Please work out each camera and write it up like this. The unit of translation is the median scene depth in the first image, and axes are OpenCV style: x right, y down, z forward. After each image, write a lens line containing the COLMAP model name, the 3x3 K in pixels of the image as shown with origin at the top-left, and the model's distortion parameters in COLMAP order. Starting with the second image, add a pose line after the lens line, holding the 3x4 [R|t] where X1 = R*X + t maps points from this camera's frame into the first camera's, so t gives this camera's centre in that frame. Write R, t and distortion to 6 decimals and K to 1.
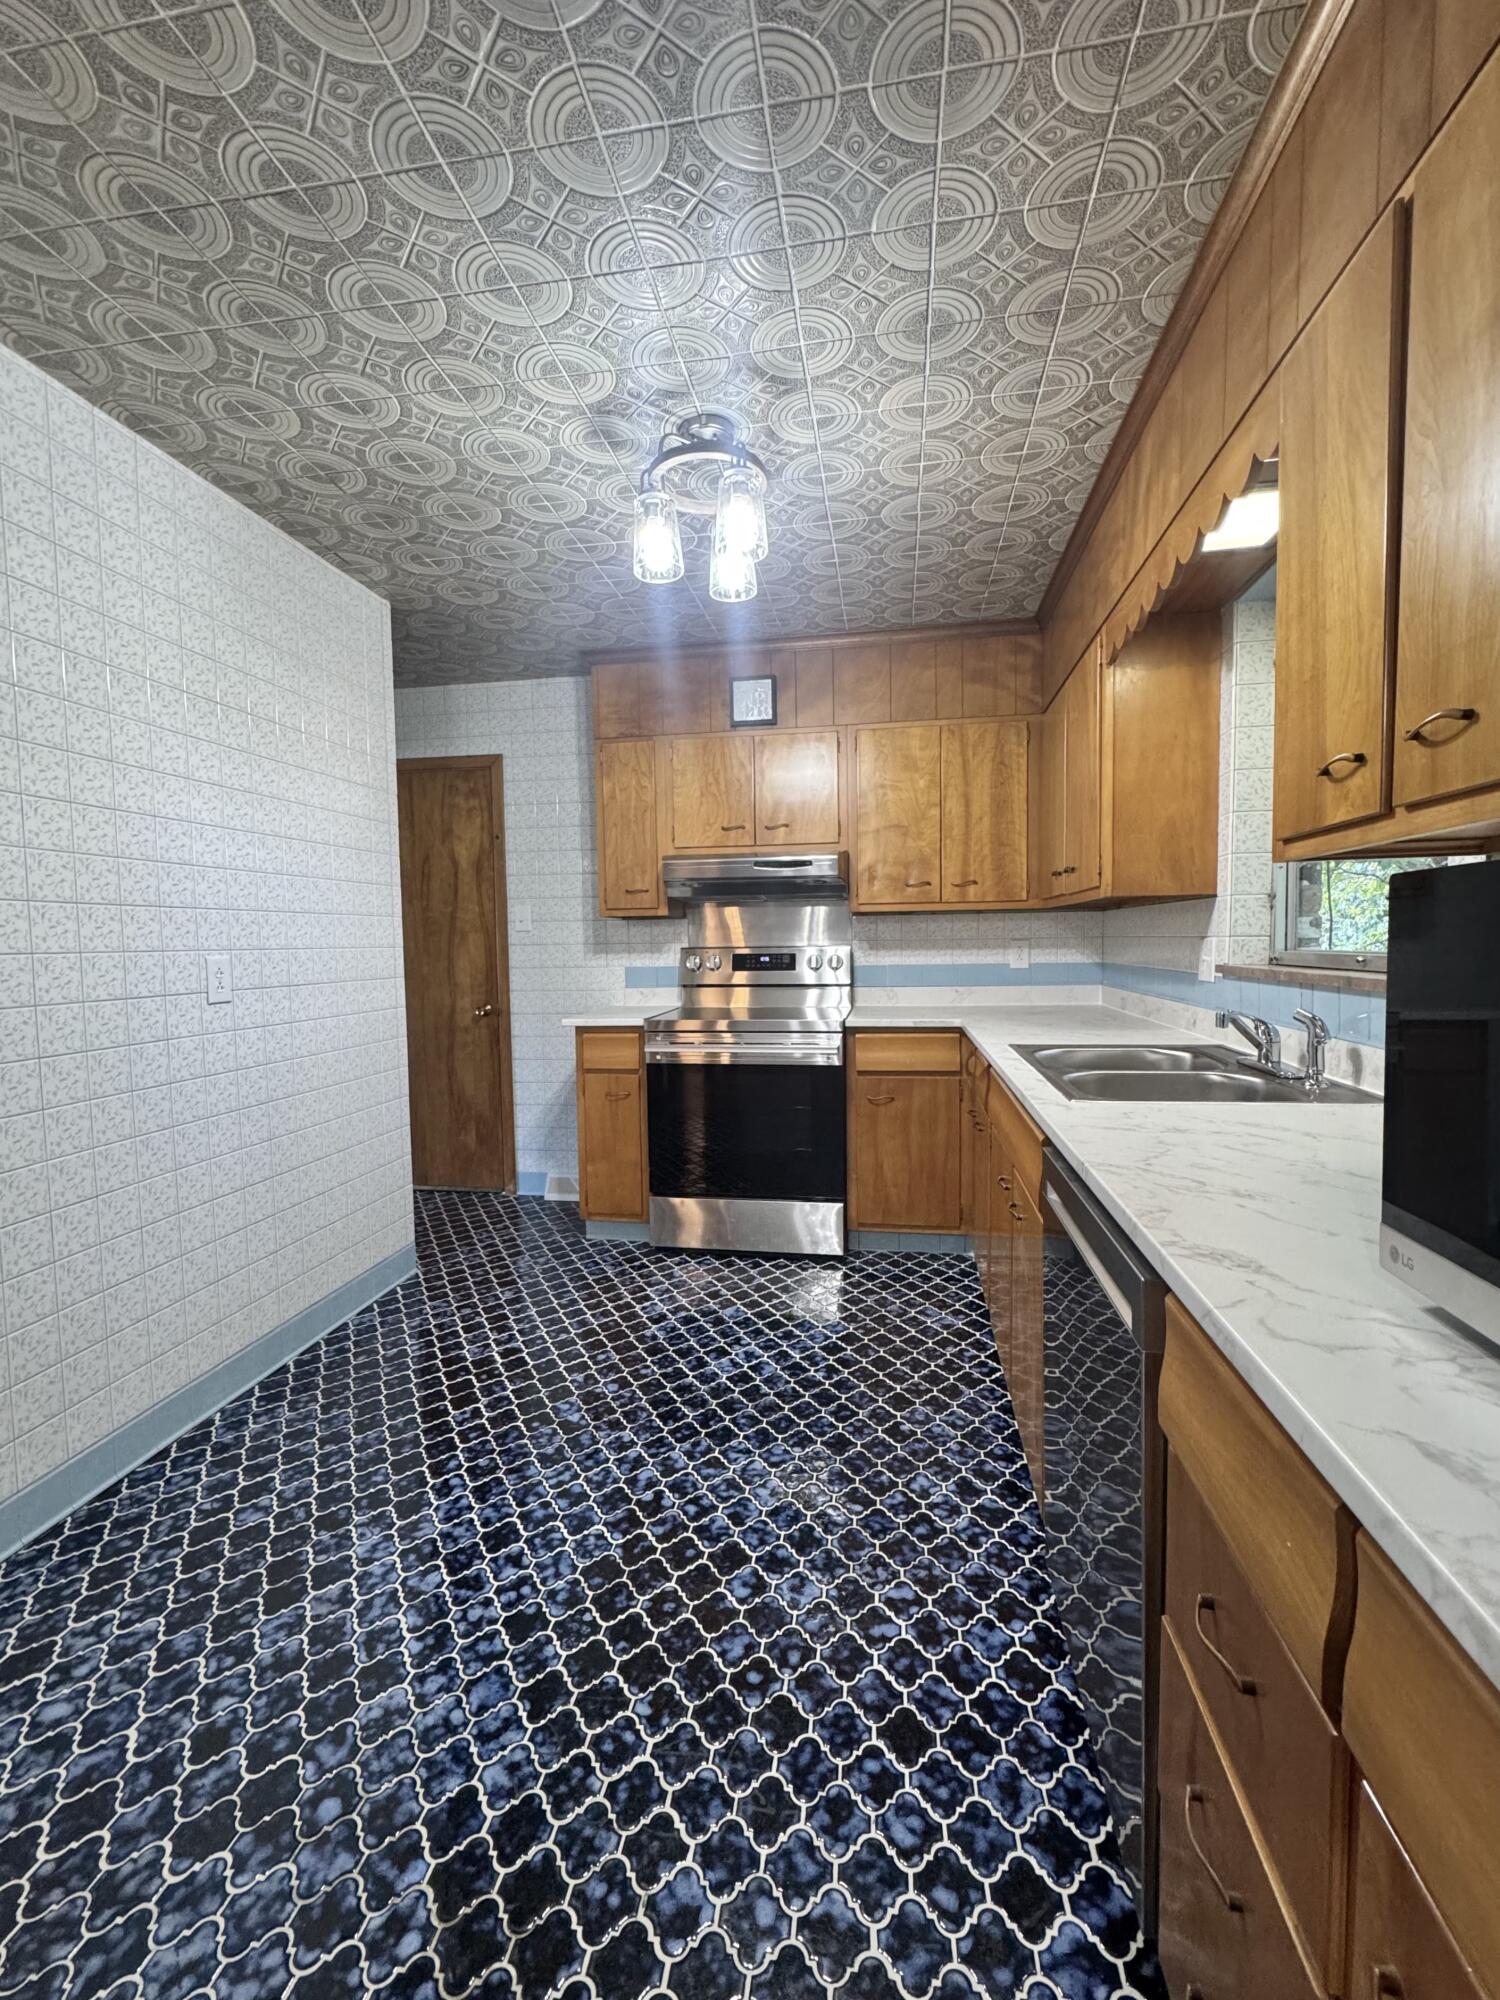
lens RADIAL K [[827.8, 0, 734.8], [0, 827.8, 997.8], [0, 0, 1]] dist [-0.001398, 0.000531]
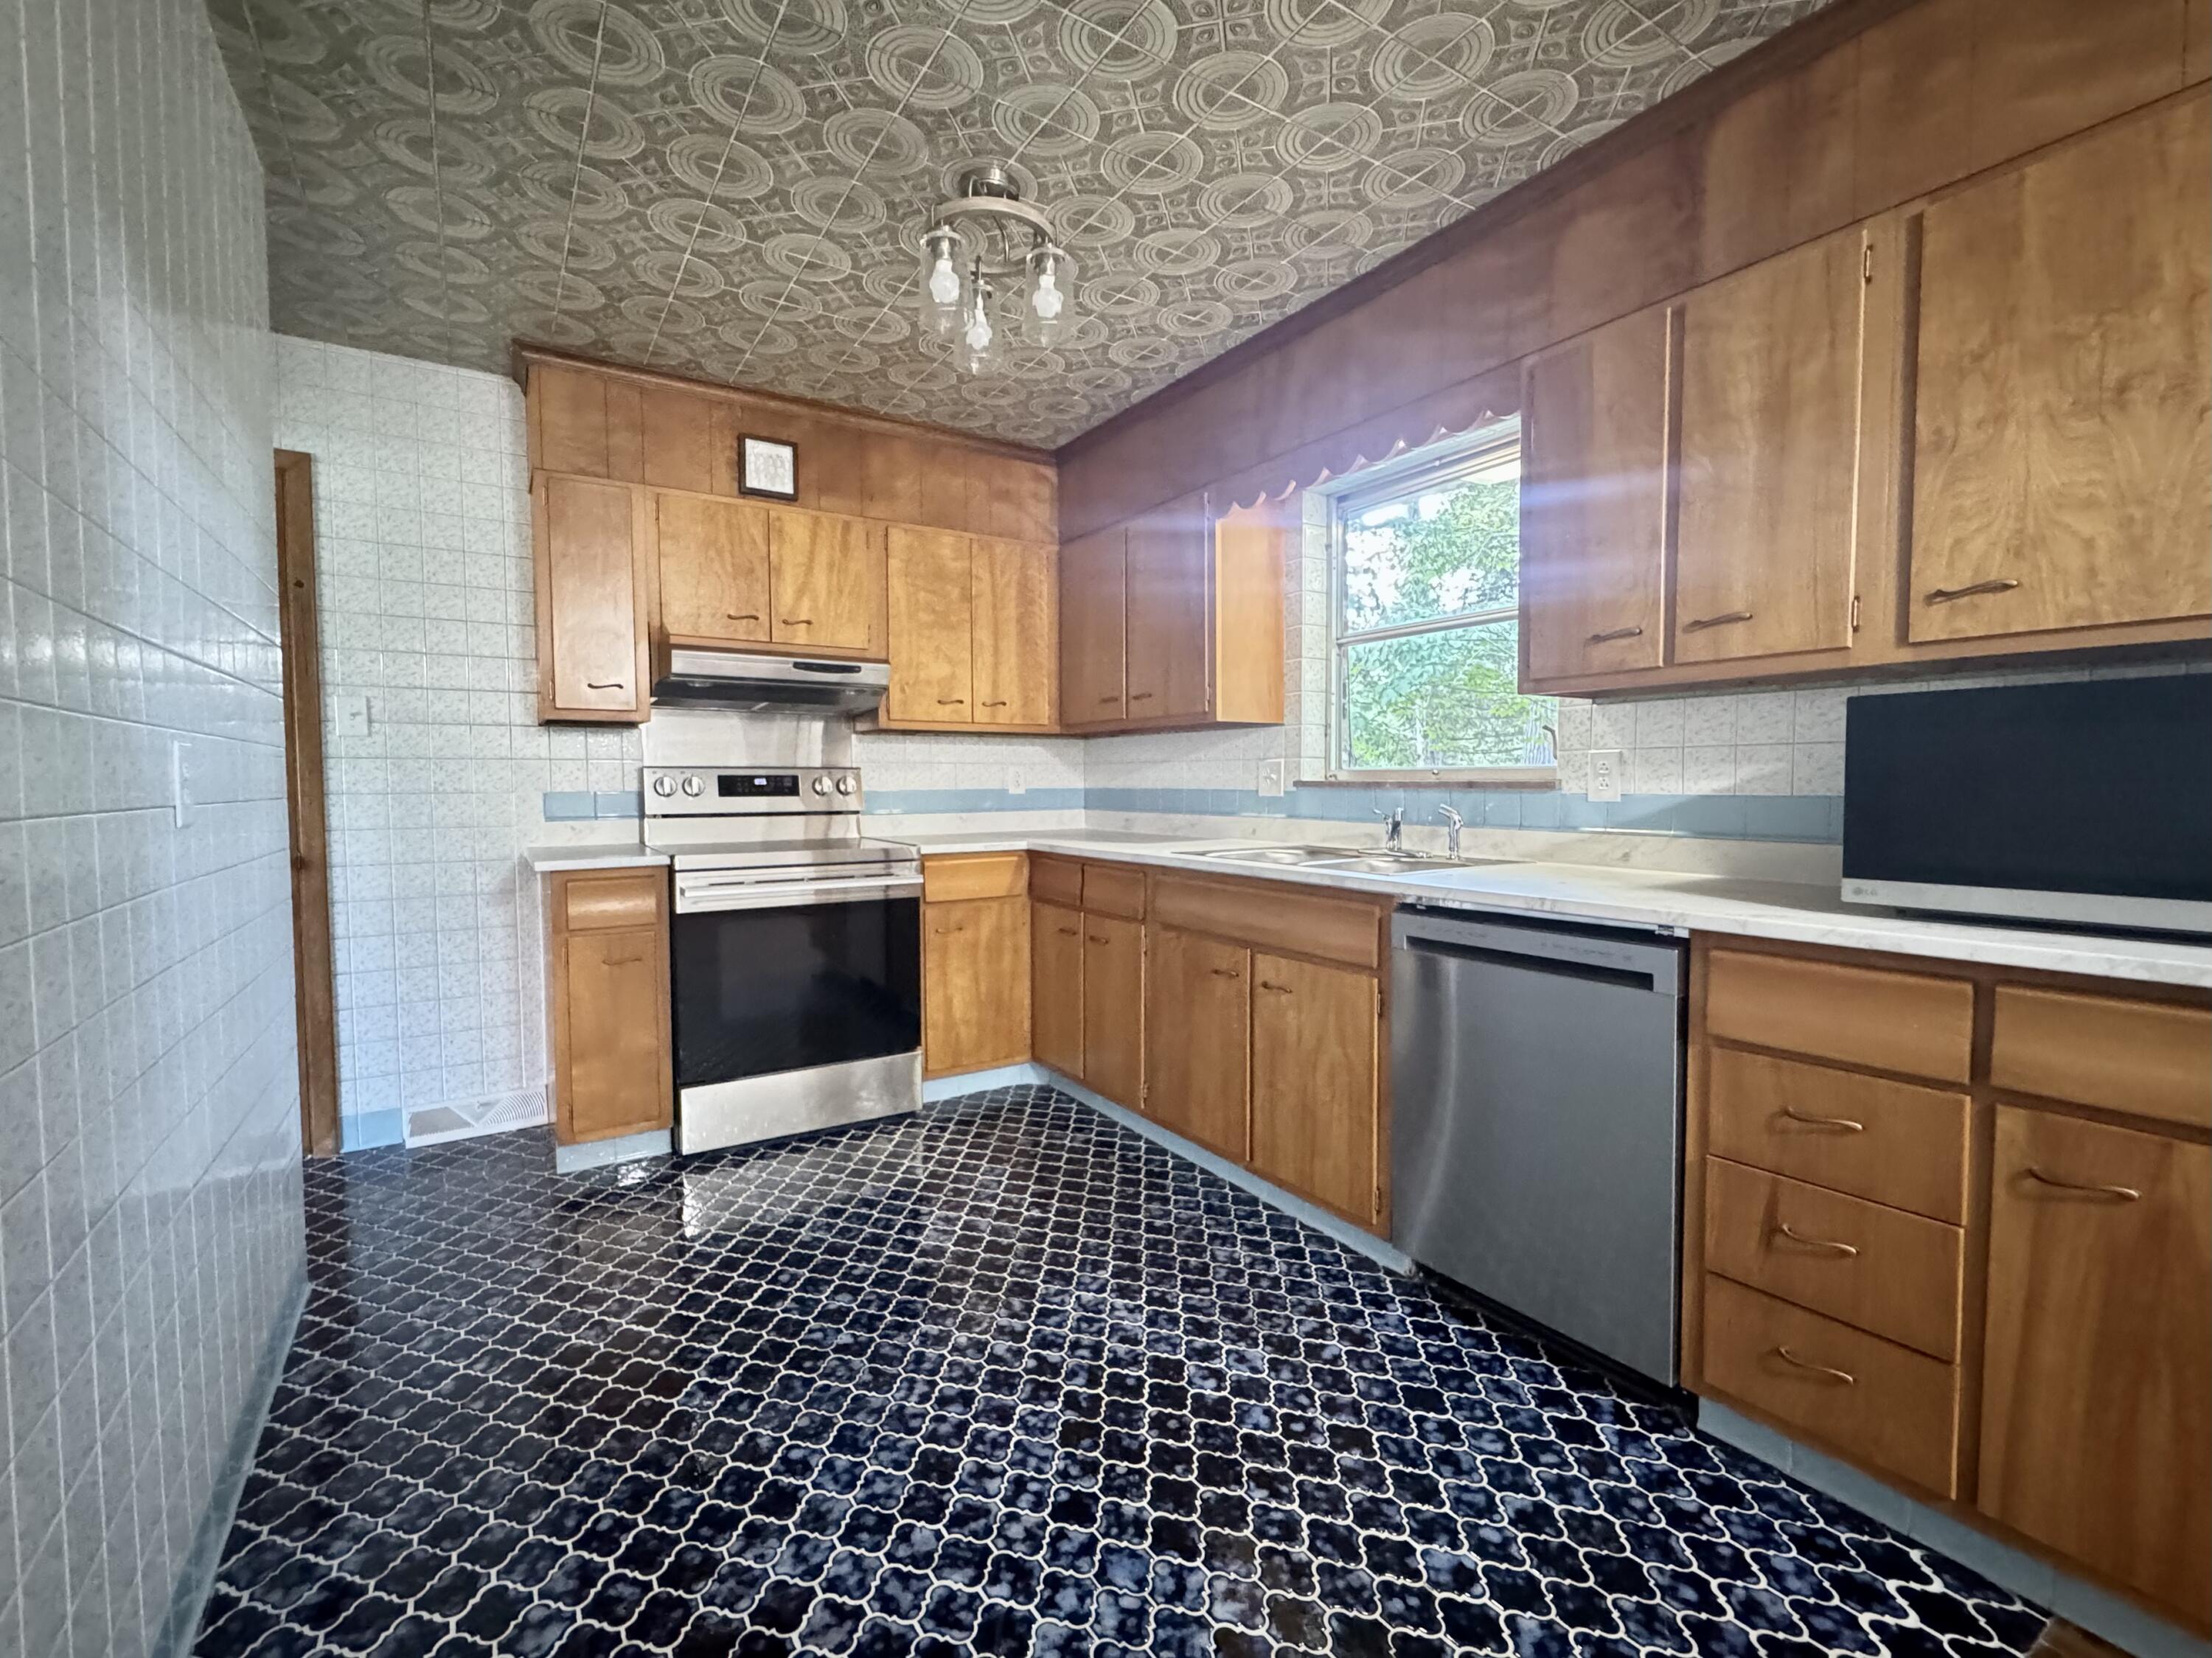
lens RADIAL K [[961.6, 0, 1064.7], [0, 961.6, 827.9], [0, 0, 1]] dist [0.000686, 0.000569]
pose [[0.754626, -0.018349, 0.655898, -0.607123], [0.035500, 0.999287, -0.012889, 0.036647], [-0.655194, 0.033011, 0.754739, 0.146739]]
